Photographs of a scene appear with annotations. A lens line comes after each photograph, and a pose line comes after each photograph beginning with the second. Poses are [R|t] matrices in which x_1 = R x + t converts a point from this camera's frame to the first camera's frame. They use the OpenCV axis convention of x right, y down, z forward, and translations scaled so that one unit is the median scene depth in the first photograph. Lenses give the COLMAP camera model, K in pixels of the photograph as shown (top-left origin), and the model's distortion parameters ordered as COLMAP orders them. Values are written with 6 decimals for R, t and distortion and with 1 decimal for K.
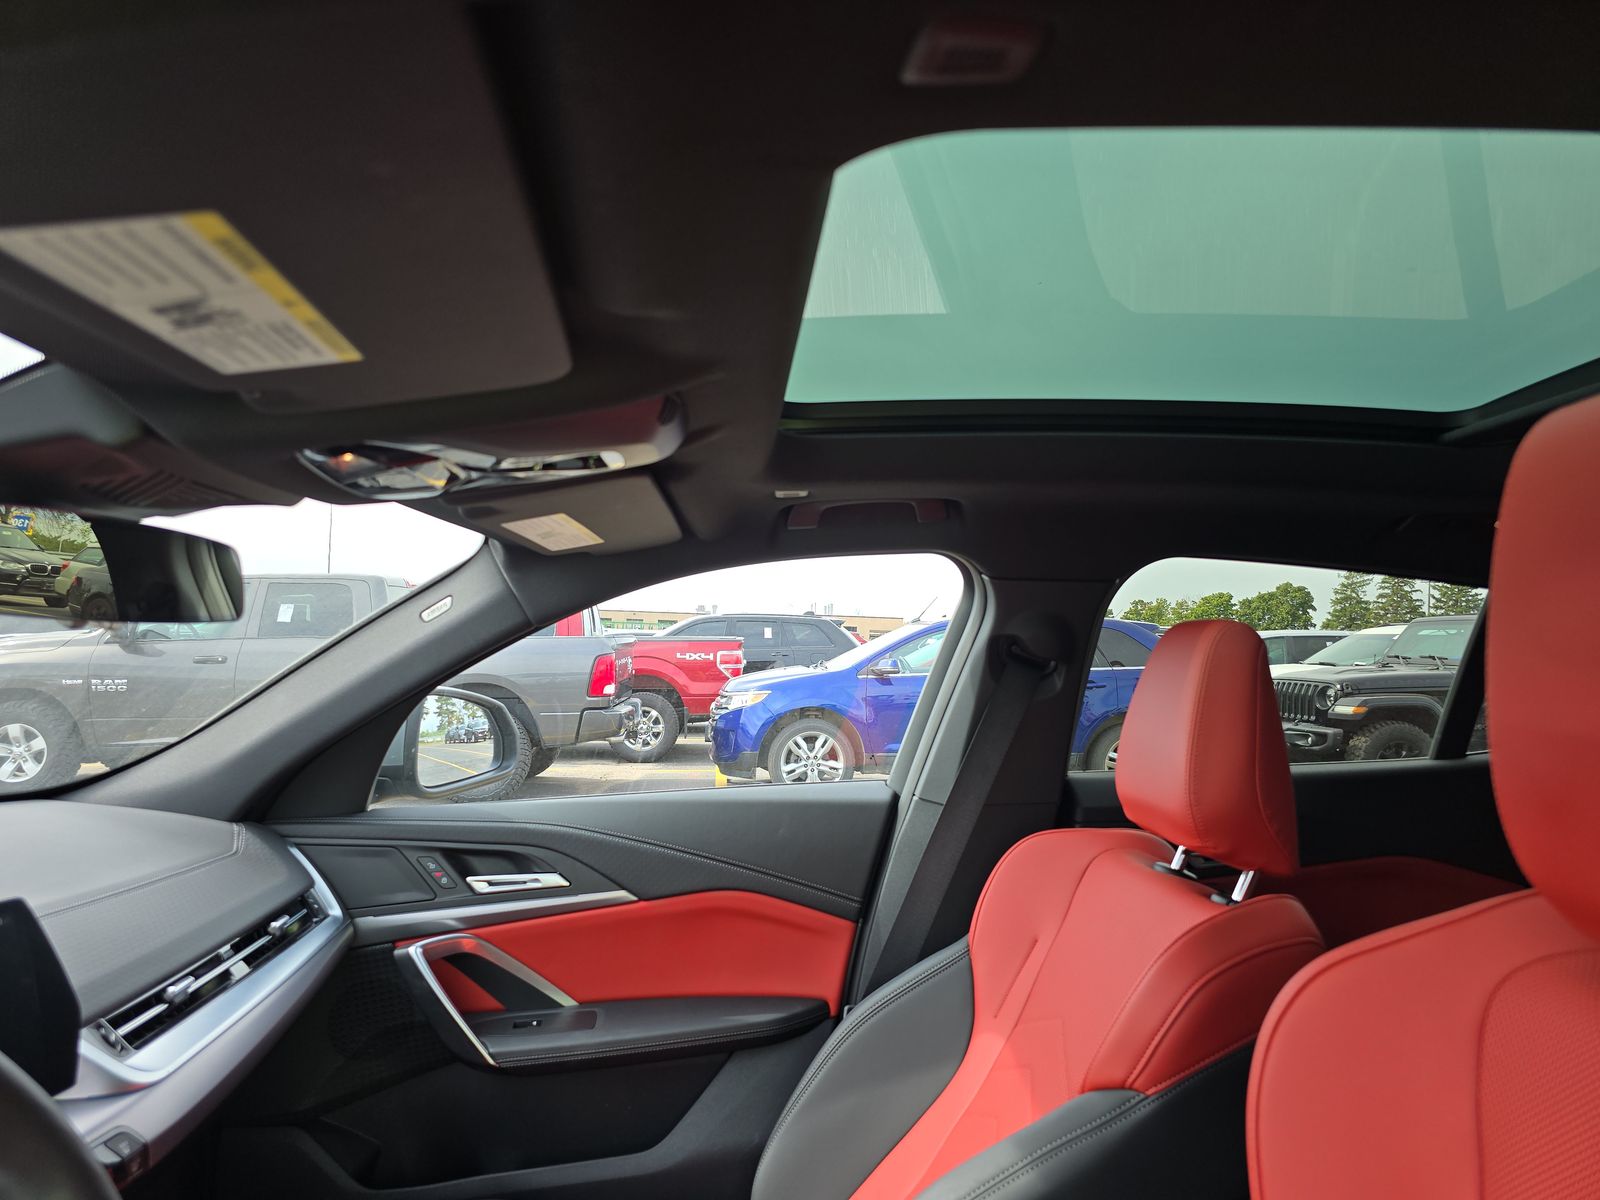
lens RADIAL K [[999.9, 0, 800.0], [0, 999.9, 600.0], [0, 0, 1]] dist [0.002184, -0.000316]
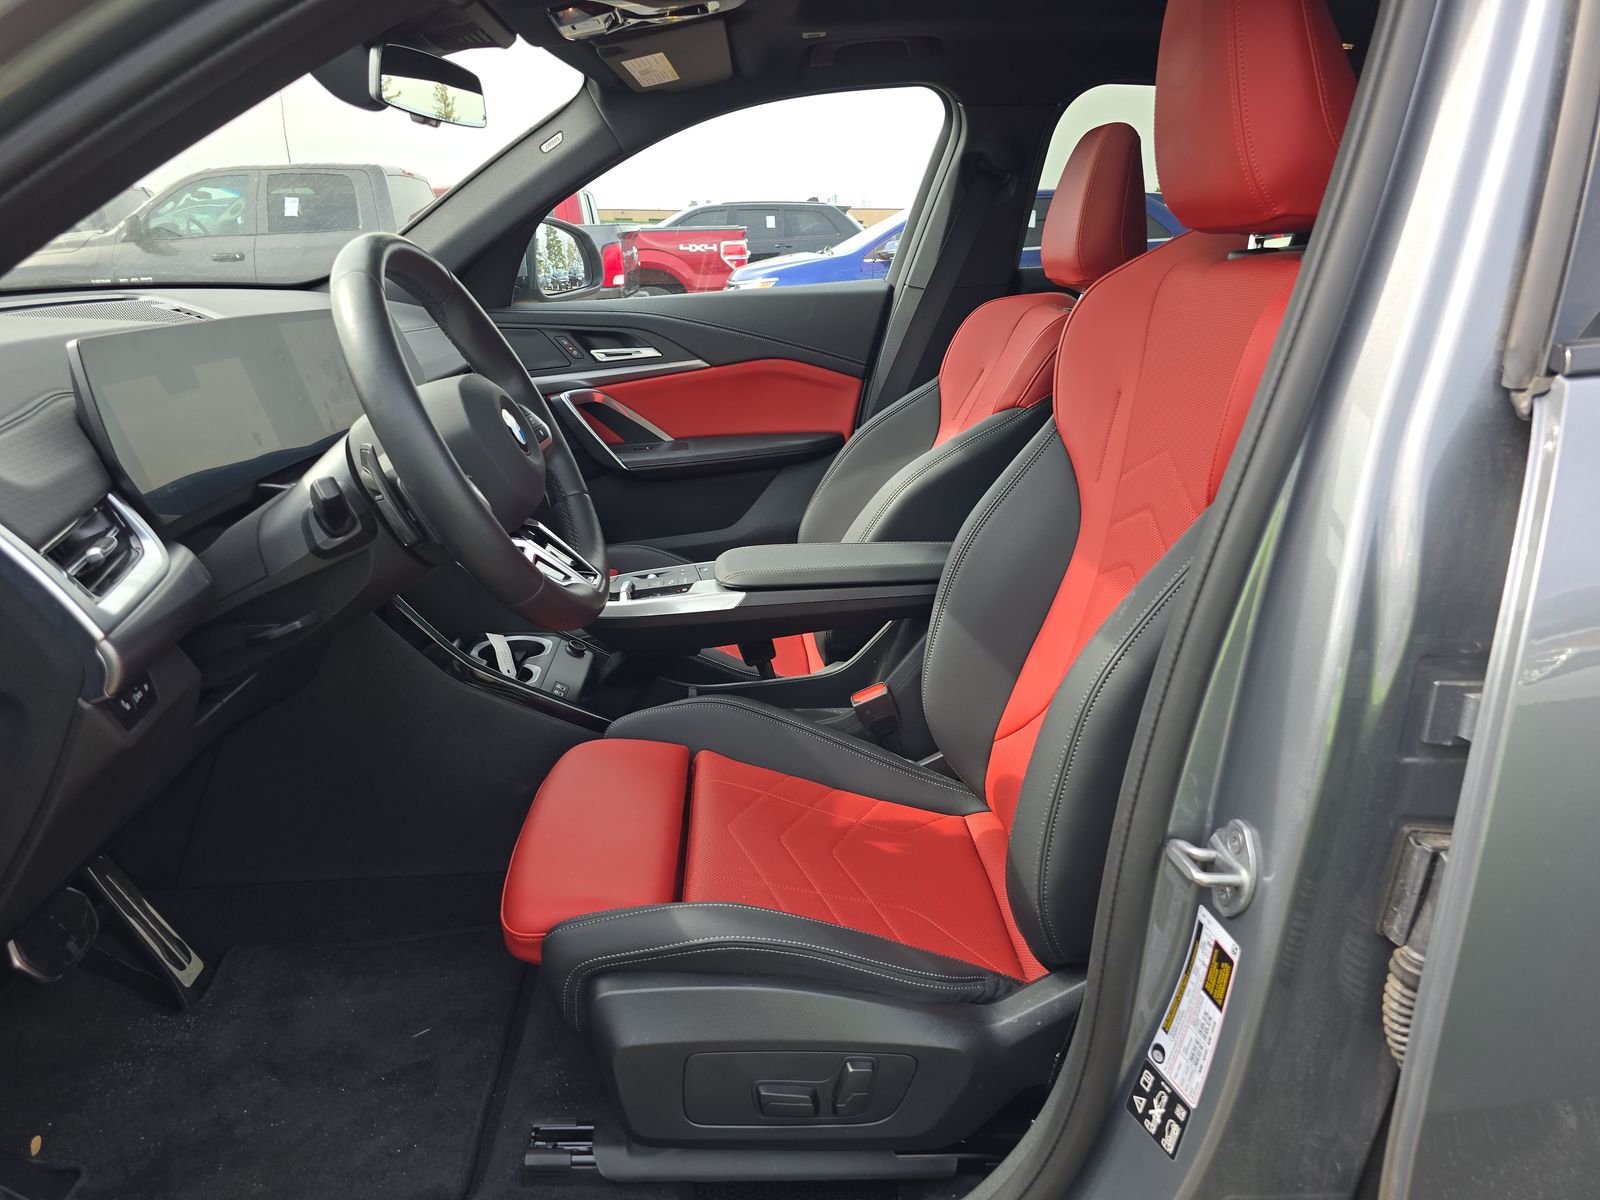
lens RADIAL K [[999.9, 0, 800.0], [0, 999.9, 600.0], [0, 0, 1]] dist [0.002184, -0.000316]
pose [[0.999618, -0.024917, -0.011974, -0.024879], [0.027598, 0.924584, 0.379977, 0.070603], [0.001603, -0.380162, 0.924918, -0.448146]]
